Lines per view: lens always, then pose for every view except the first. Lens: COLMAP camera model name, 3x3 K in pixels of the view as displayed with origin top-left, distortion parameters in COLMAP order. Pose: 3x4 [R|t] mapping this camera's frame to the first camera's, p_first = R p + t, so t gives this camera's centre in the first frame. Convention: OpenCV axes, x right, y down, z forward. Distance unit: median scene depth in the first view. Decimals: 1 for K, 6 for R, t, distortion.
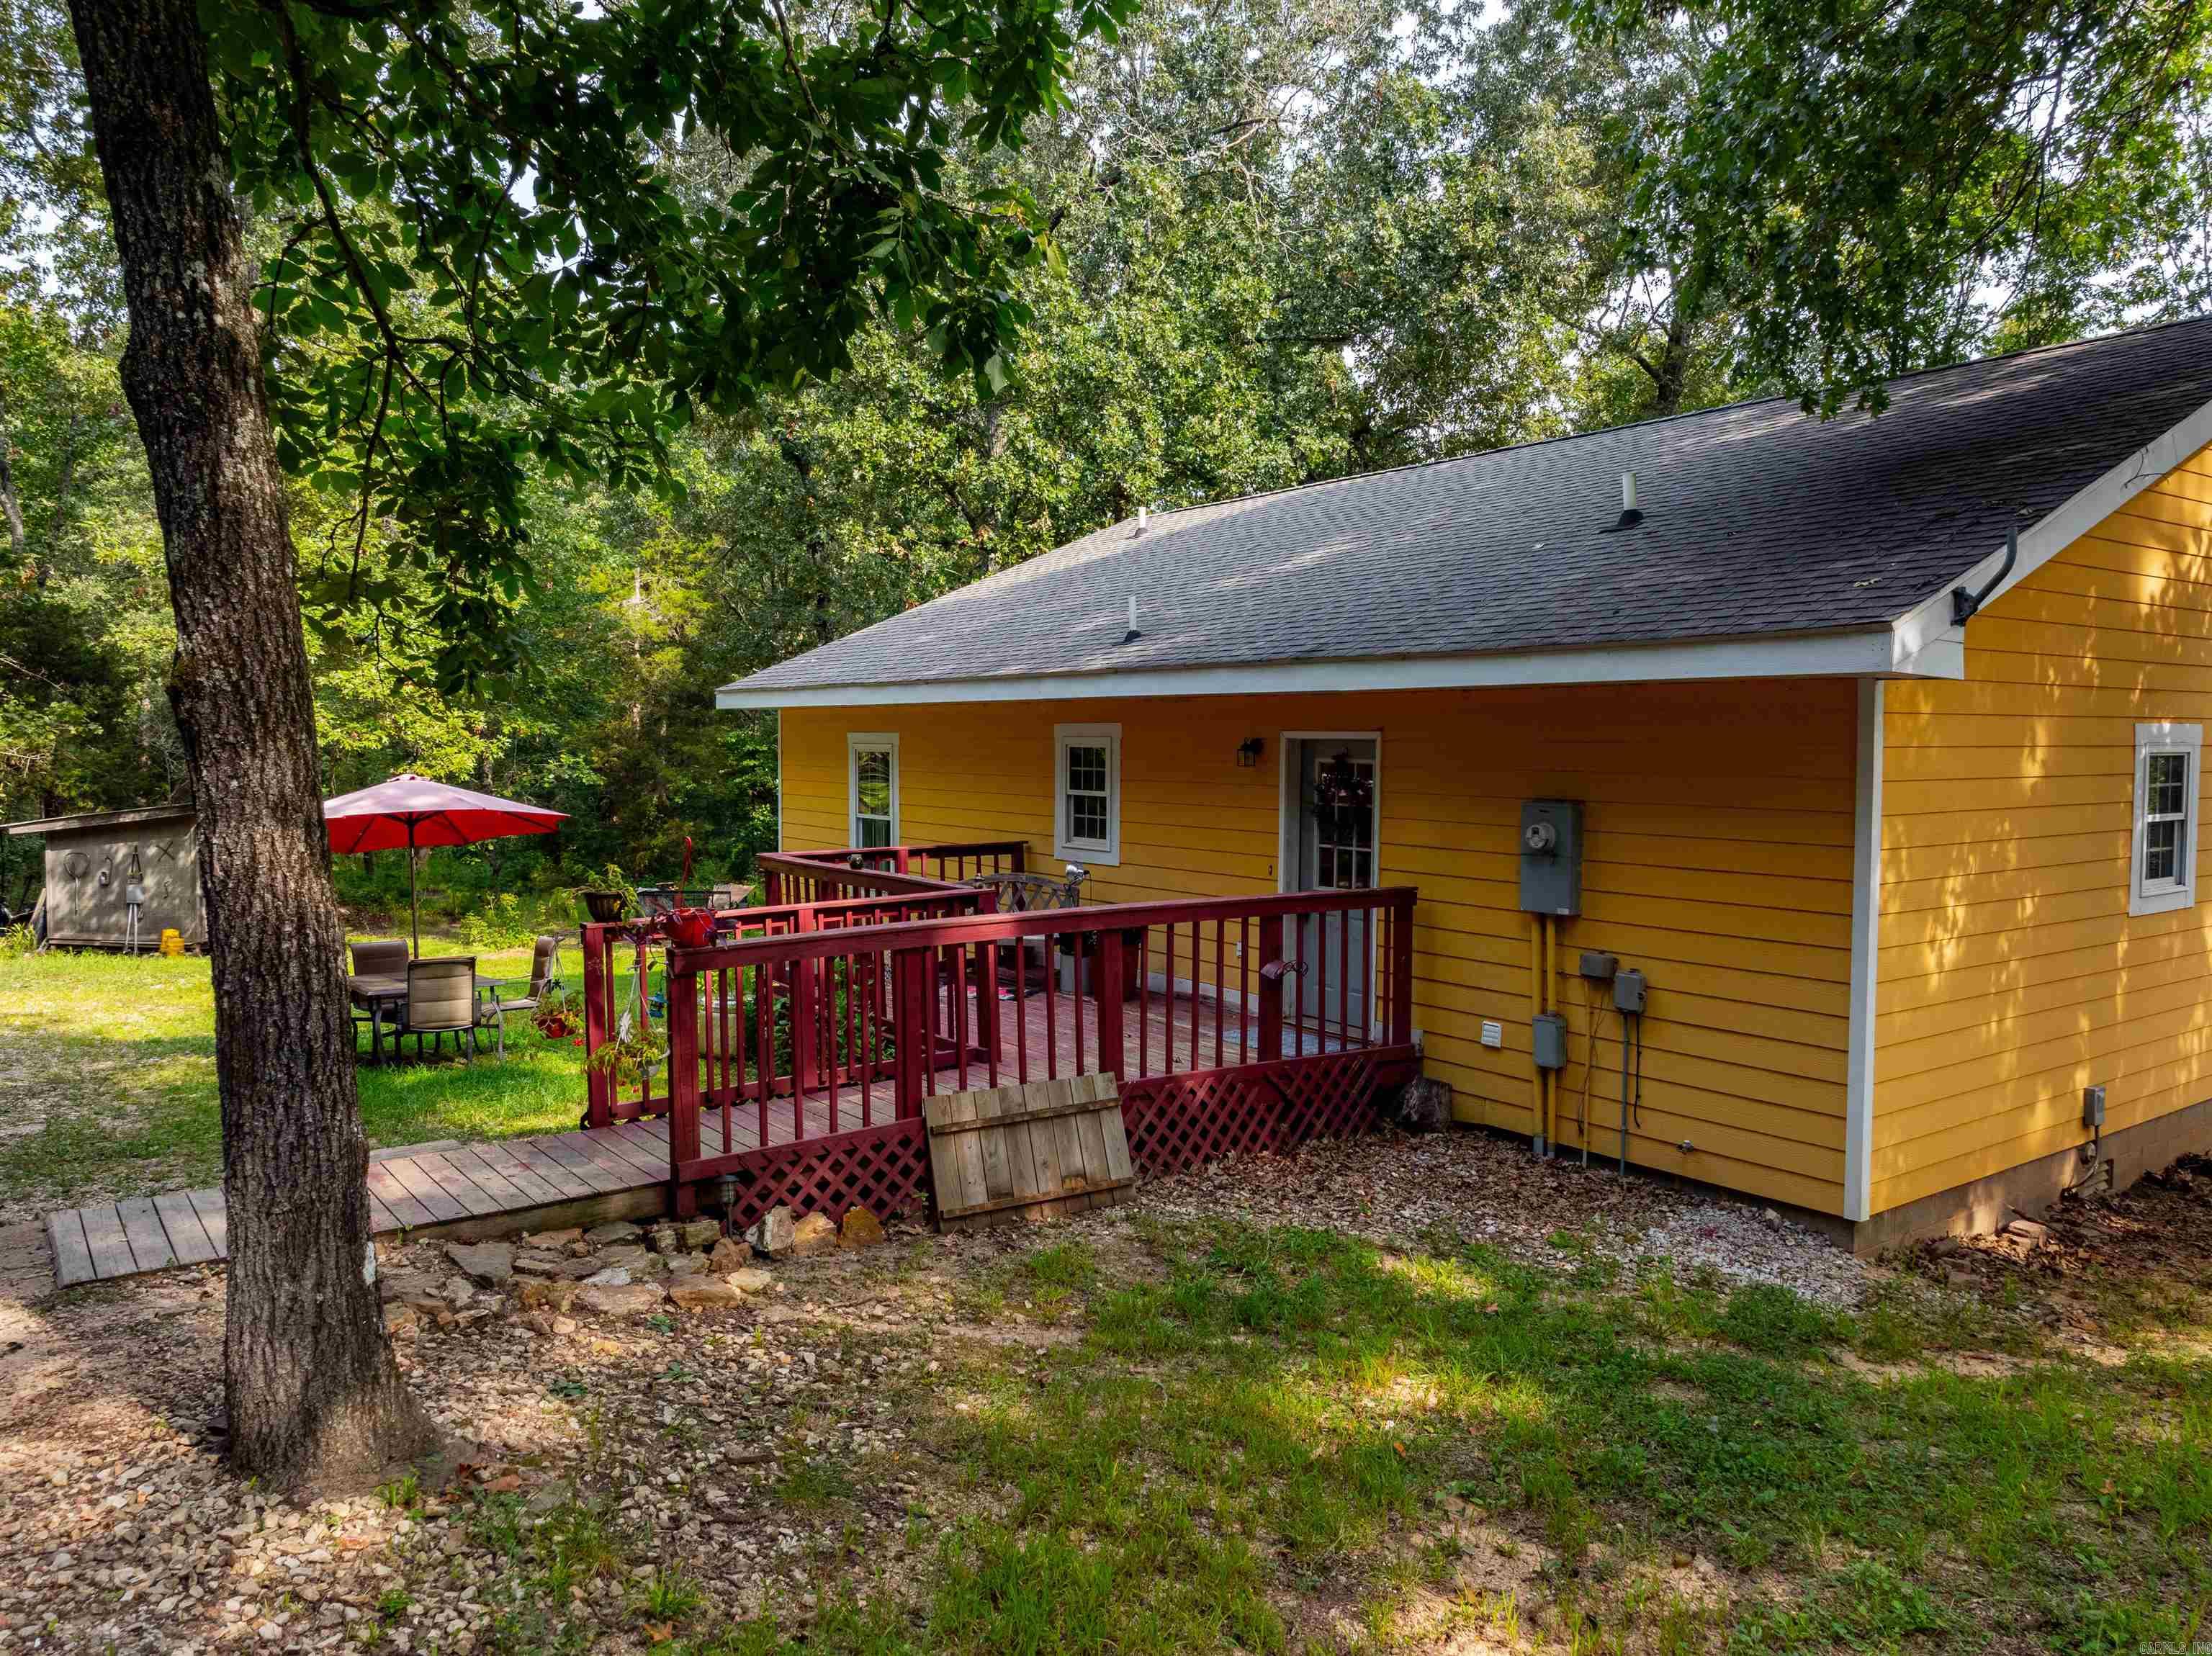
lens RADIAL K [[1564.5, 0, 1105.4], [0, 1564.5, 823.8], [0, 0, 1]] dist [-0.040815, 0.010276]
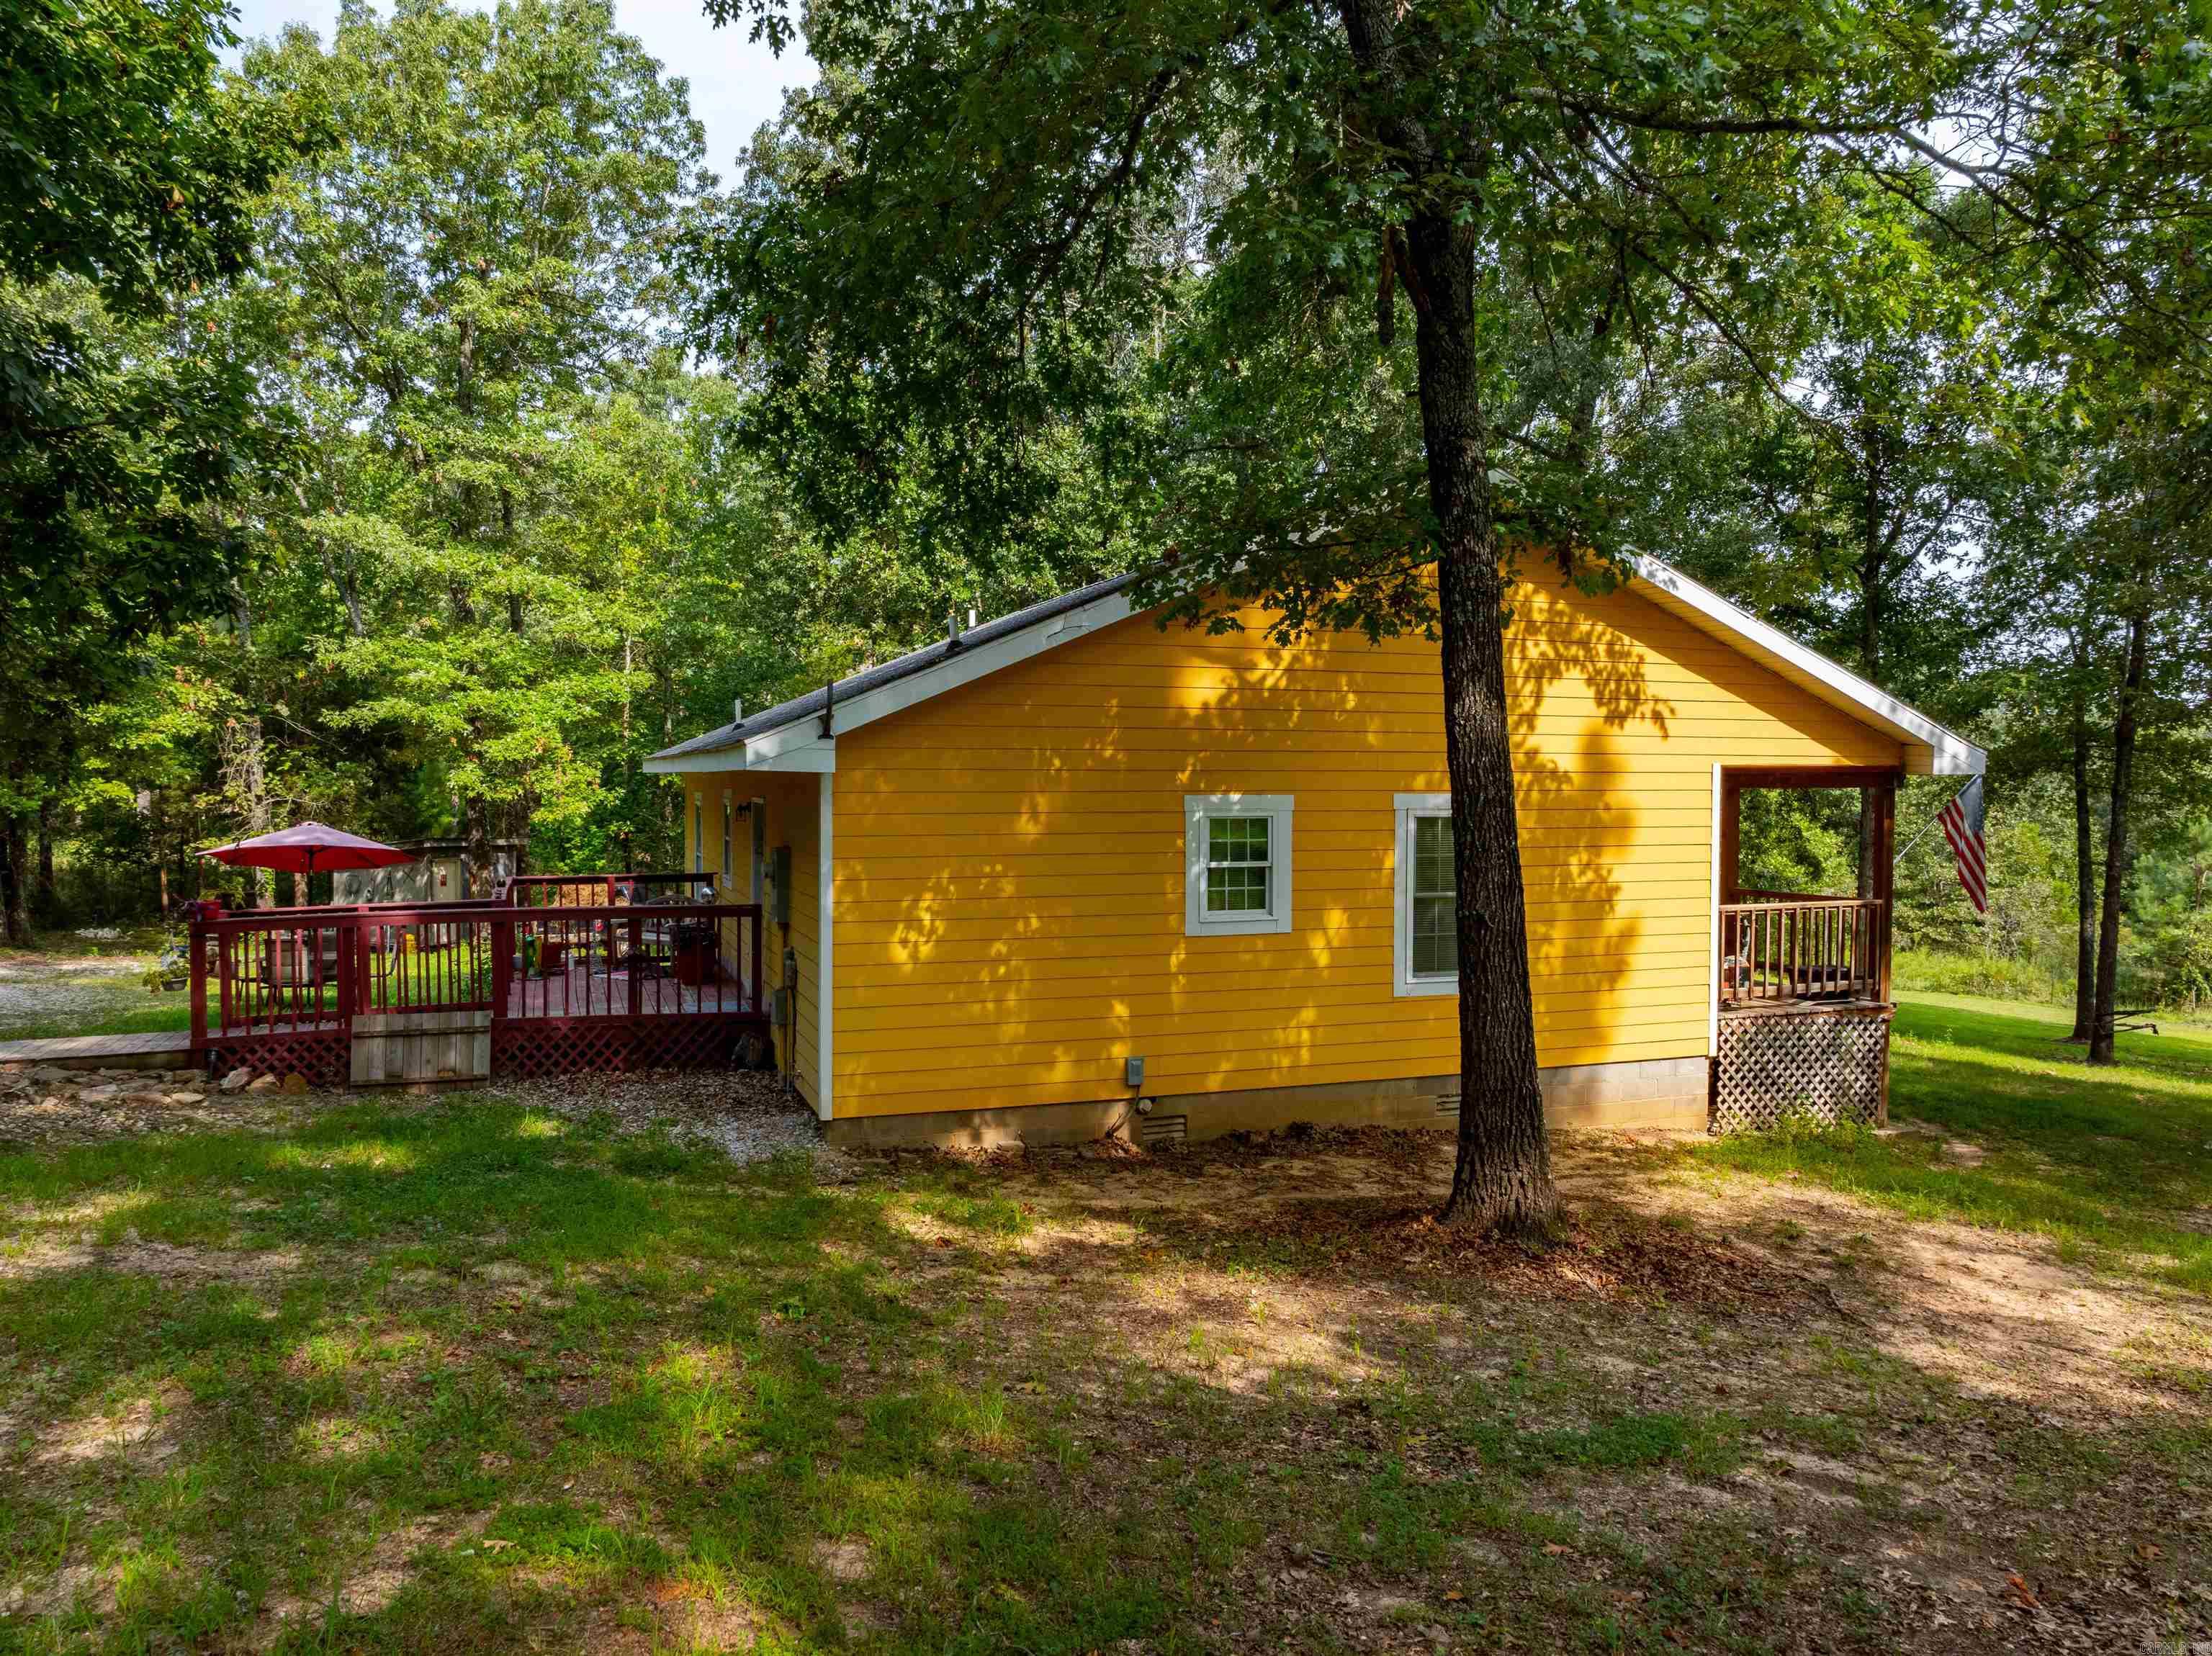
lens RADIAL K [[1564.5, 0, 1104.7], [0, 1564.5, 830.4], [0, 0, 1]] dist [-0.040815, 0.010276]
pose [[0.964132, 0.009851, -0.265241, 0.919078], [-0.016333, 0.999619, -0.022243, -0.001530], [0.264920, 0.025778, 0.963926, -0.342206]]
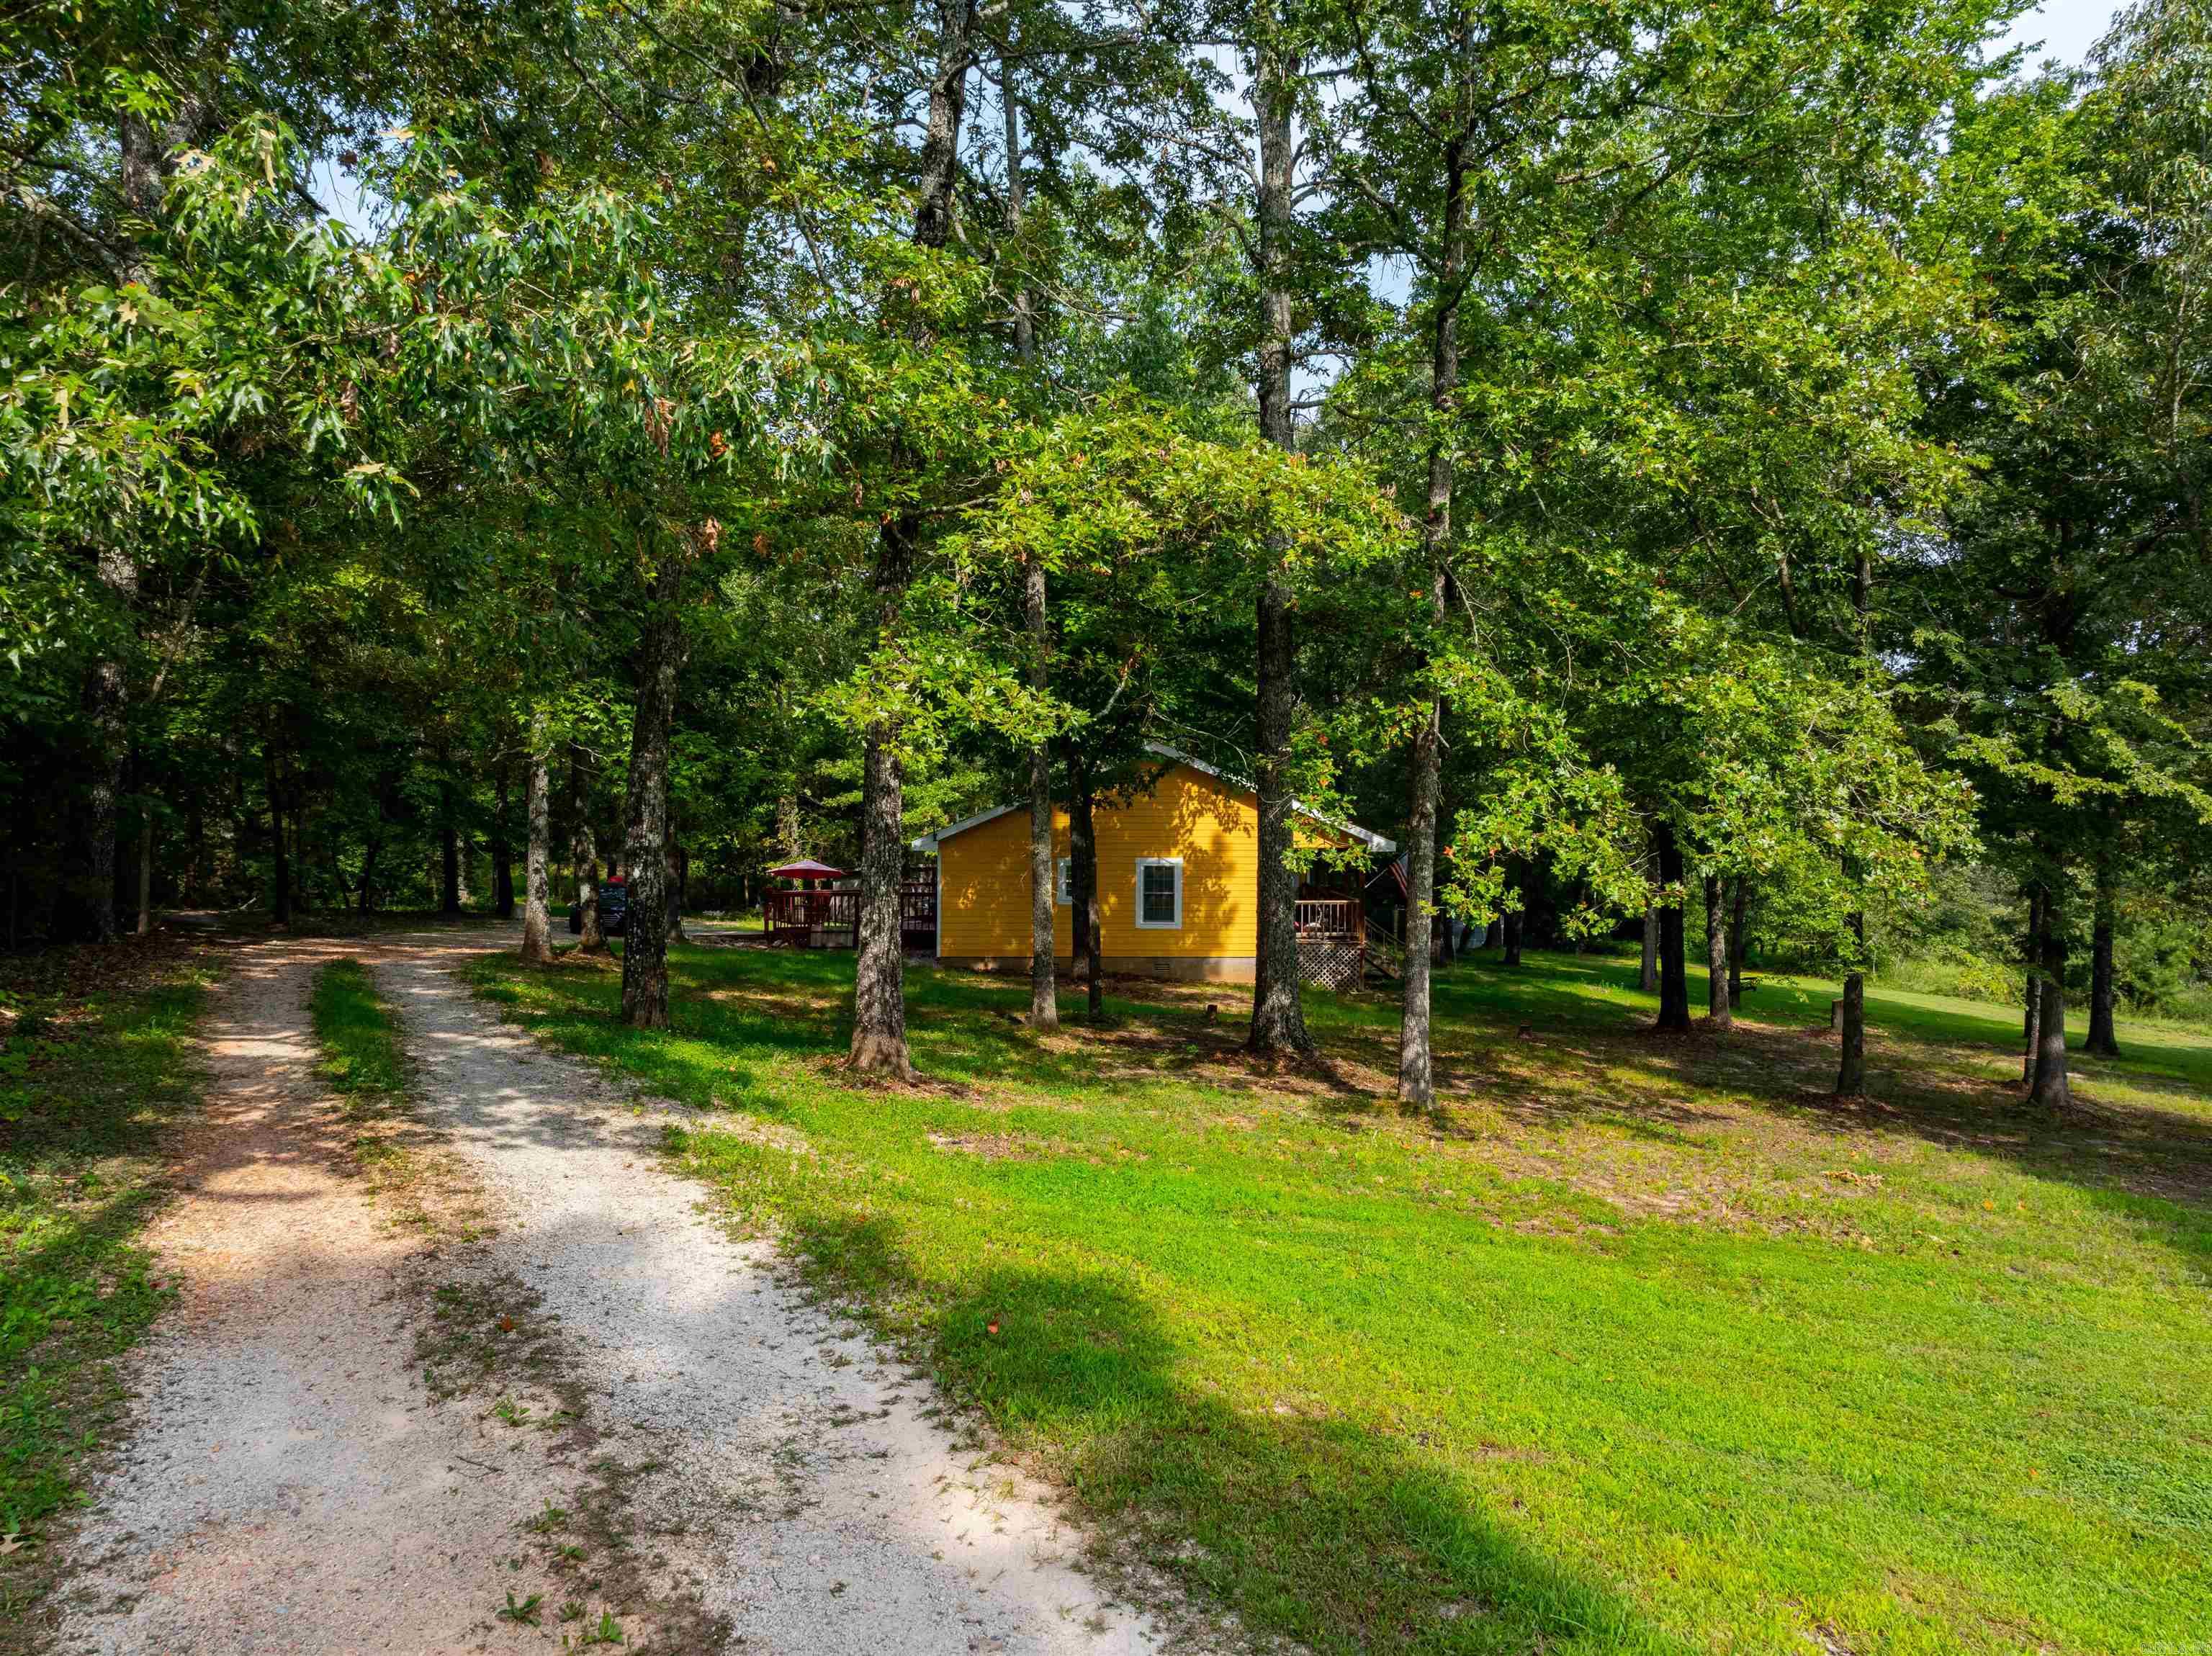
lens RADIAL K [[1564.5, 0, 1107.0], [0, 1564.5, 820.2], [0, 0, 1]] dist [-0.040815, 0.010276]
pose [[0.835590, 0.009497, -0.549271, 2.961899], [-0.035921, 0.998655, -0.037377, -0.010806], [0.548178, 0.050962, 0.834808, -2.357810]]
